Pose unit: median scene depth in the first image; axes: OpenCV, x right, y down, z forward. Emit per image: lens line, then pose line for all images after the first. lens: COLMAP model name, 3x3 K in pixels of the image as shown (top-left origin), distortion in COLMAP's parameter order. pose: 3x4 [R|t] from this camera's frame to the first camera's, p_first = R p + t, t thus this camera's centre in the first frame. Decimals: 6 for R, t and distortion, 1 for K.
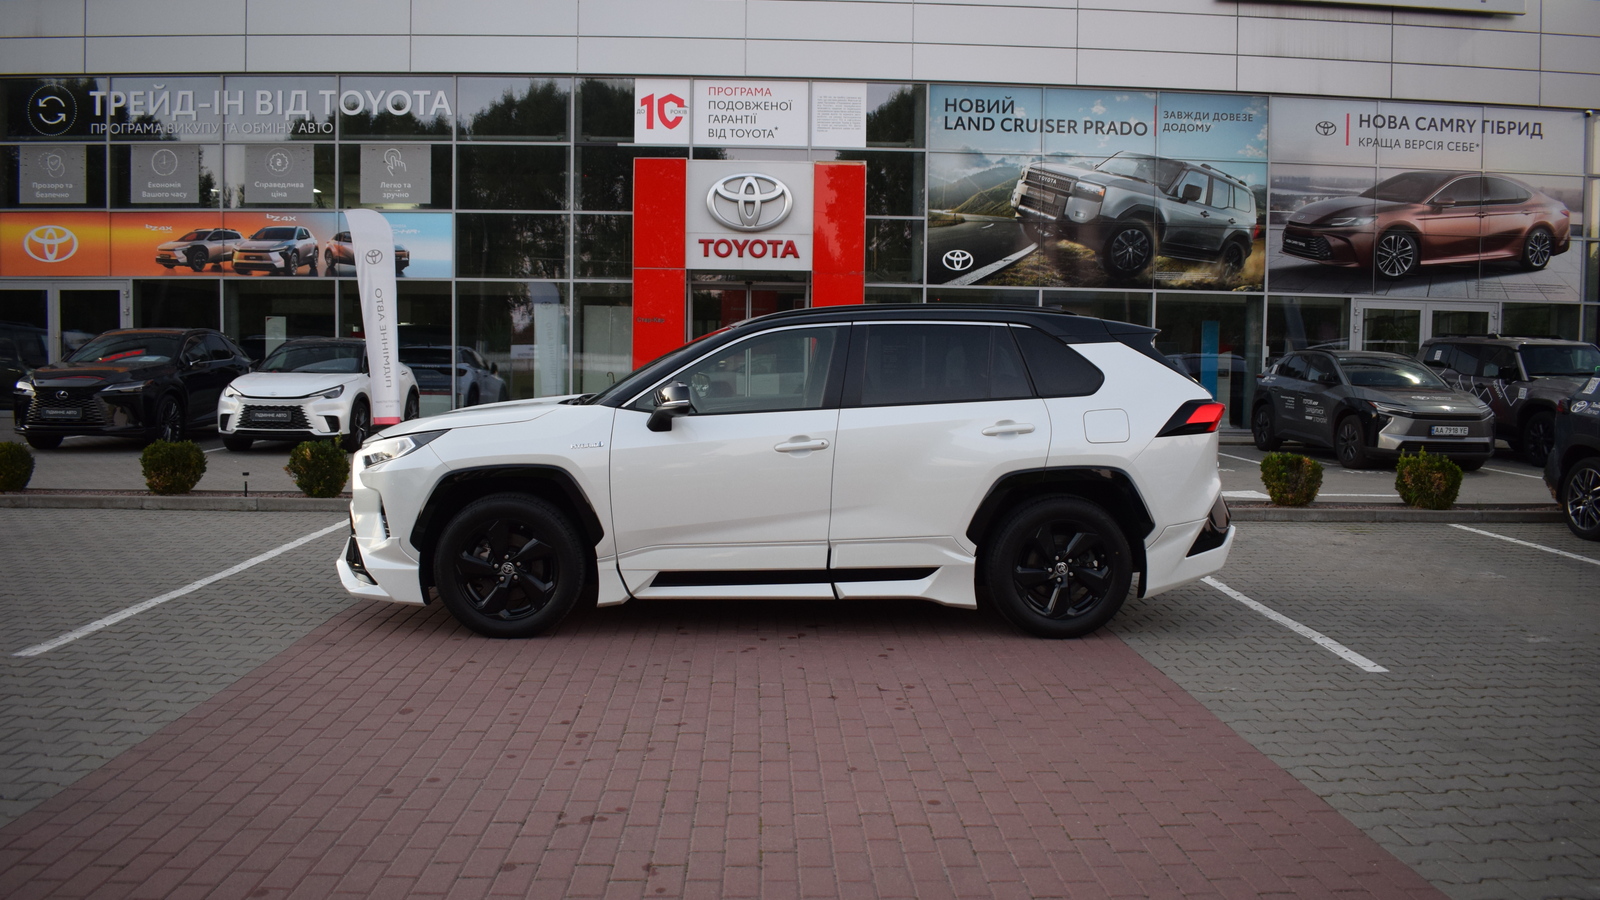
lens RADIAL K [[1243.7, 0, 800.0], [0, 1243.7, 450.0], [0, 0, 1]] dist [-0.097177, 0.017094]
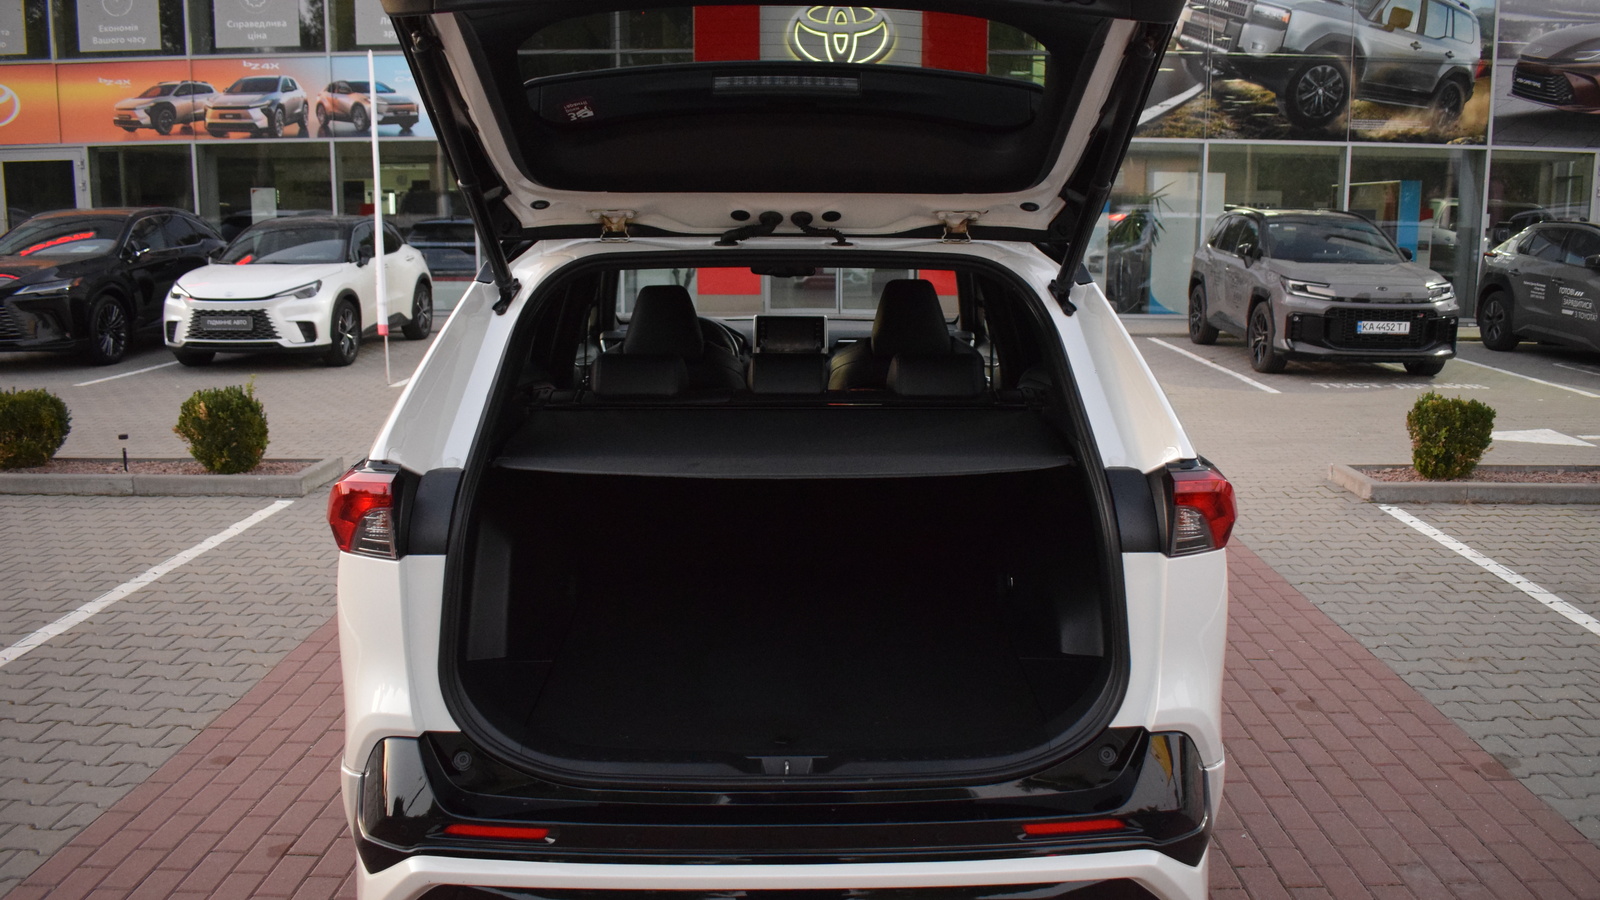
lens RADIAL K [[1291.1, 0, 830.8], [0, 1291.1, 451.4], [0, 0, 1]] dist [-0.096292, 0.016222]
pose [[0.999152, -0.002631, -0.041088, -0.013822], [0.007062, 0.994118, 0.108076, -0.022982], [0.040562, -0.108274, 0.993293, 0.158171]]
